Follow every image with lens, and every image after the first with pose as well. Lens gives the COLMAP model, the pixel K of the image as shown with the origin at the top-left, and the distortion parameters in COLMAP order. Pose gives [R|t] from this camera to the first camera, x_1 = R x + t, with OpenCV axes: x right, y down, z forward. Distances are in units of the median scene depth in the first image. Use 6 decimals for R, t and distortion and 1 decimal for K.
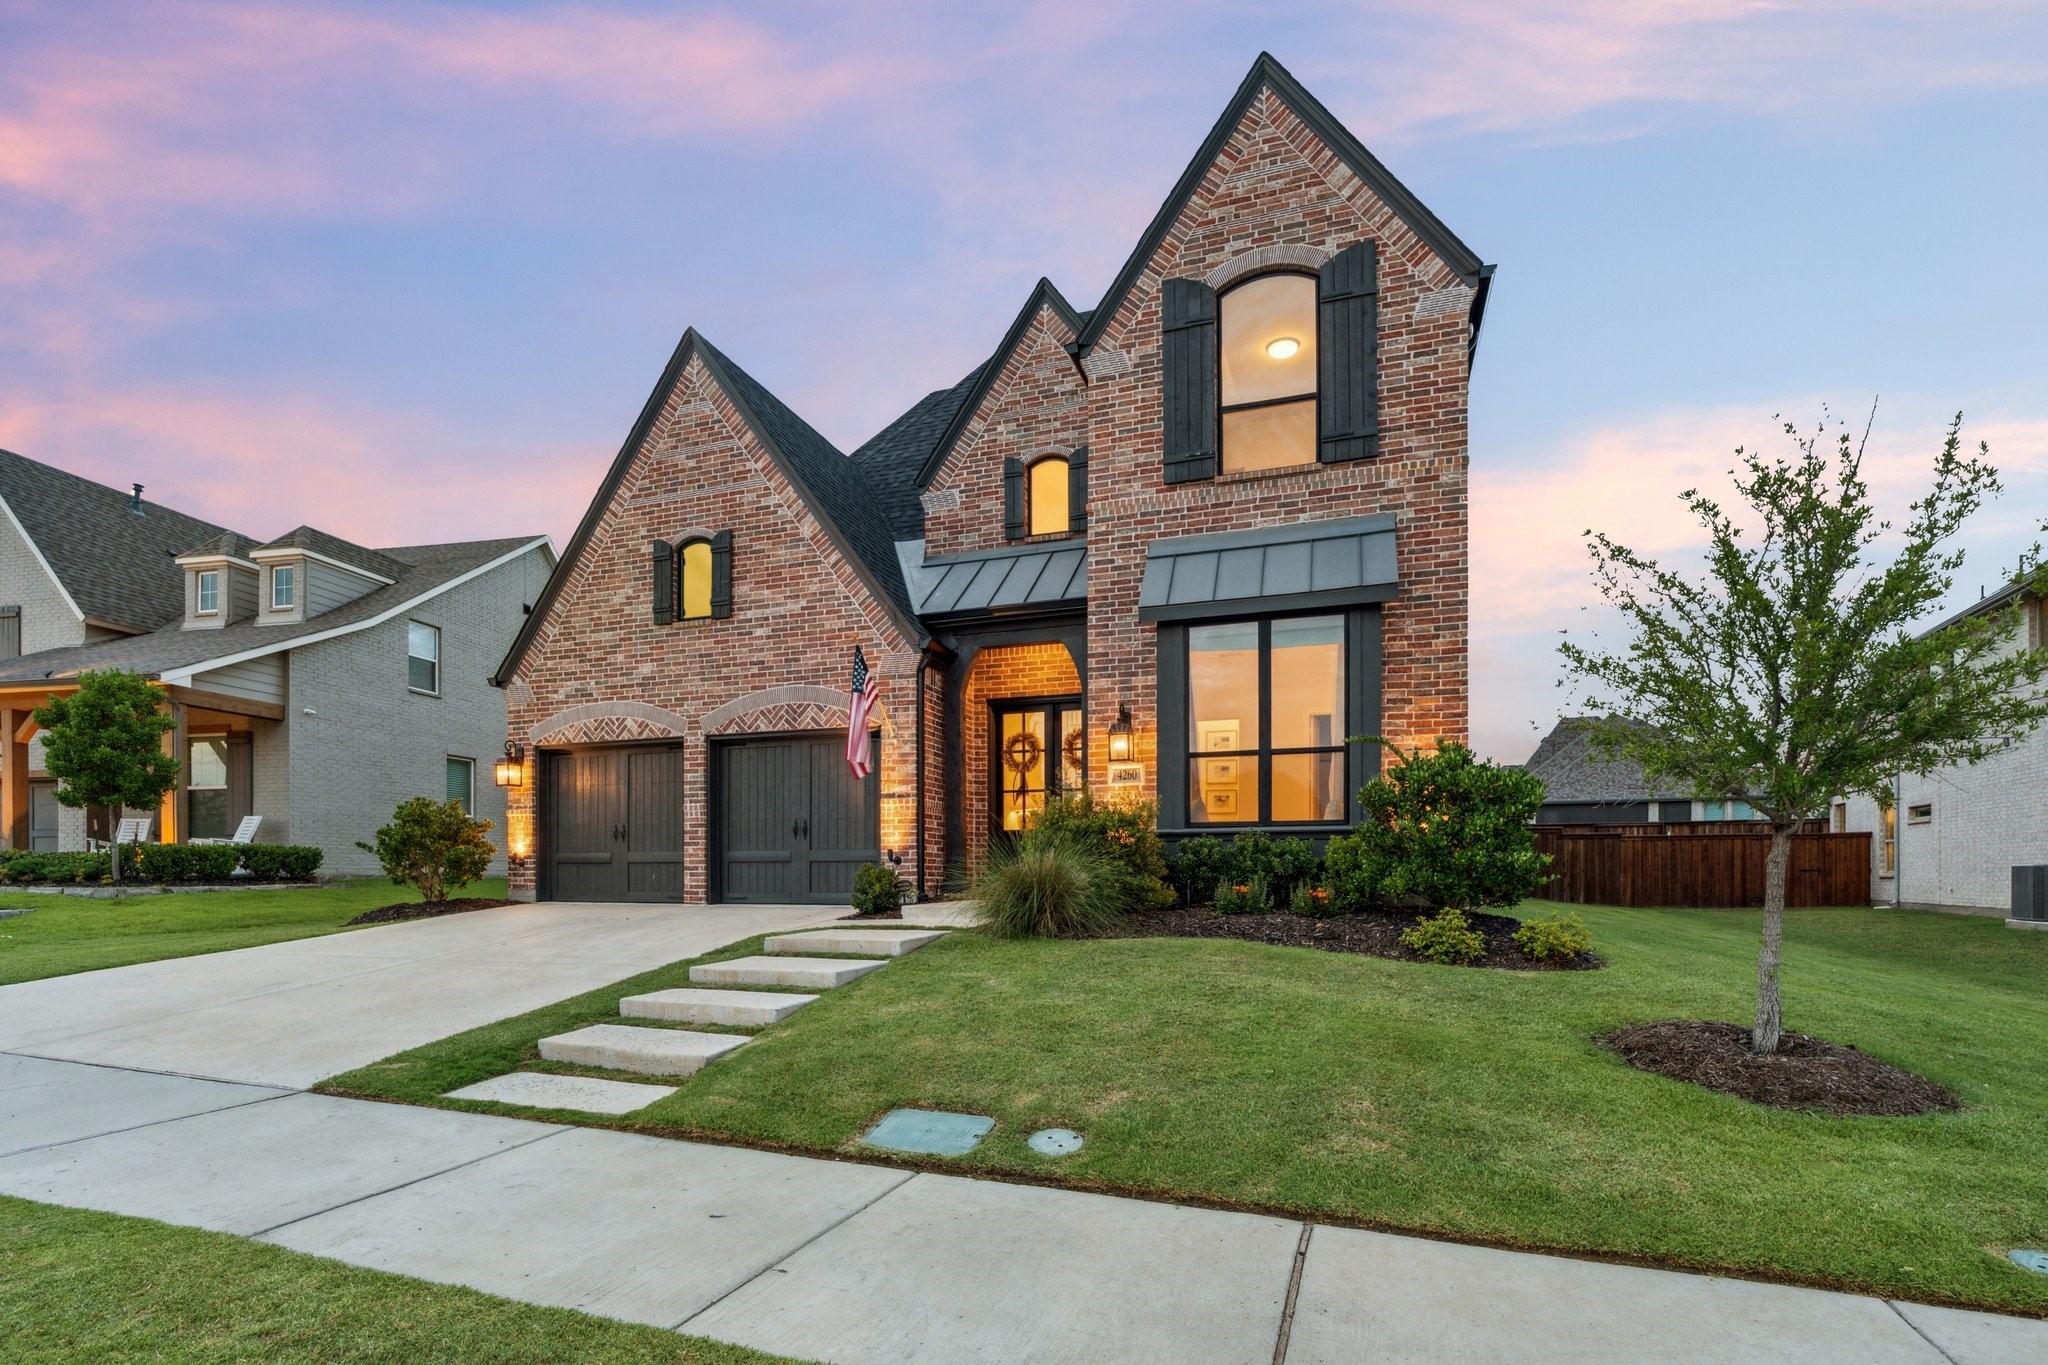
lens RADIAL K [[920.9, 0, 1024.7], [0, 920.9, 690.3], [0, 0, 1]] dist [-0.010494, 0.001474]
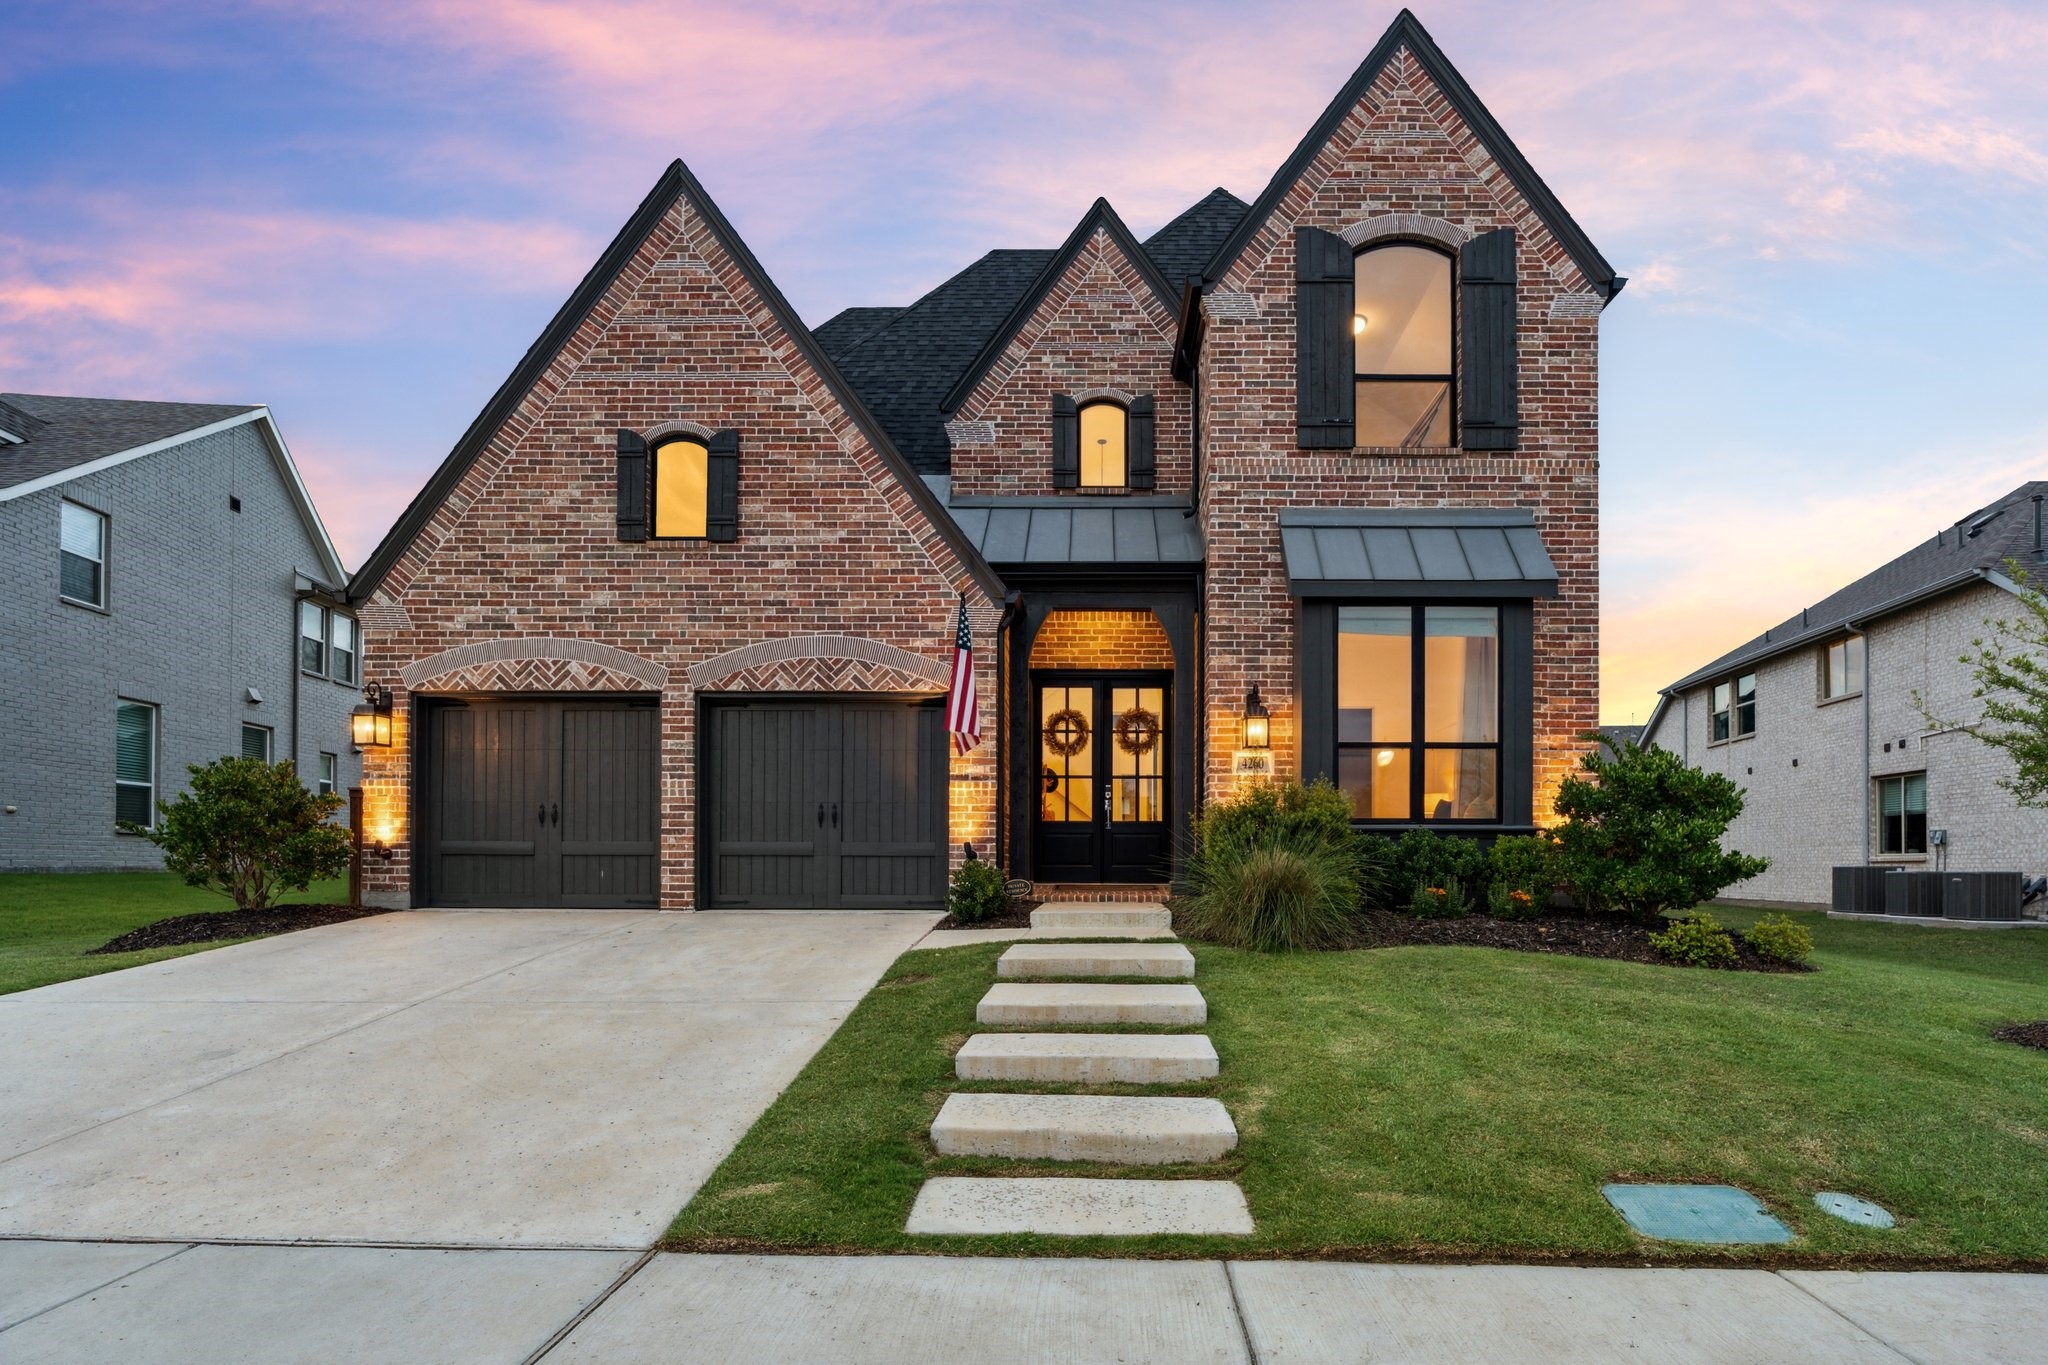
lens RADIAL K [[964.4, 0, 1022.7], [0, 964.4, 681.5], [0, 0, 1]] dist [-0.011838, 0.002257]
pose [[0.947796, 0.064292, 0.312330, -0.387402], [-0.066994, 0.997751, -0.002082, 0.027769], [-0.311762, -0.018951, 0.949971, 0.169915]]
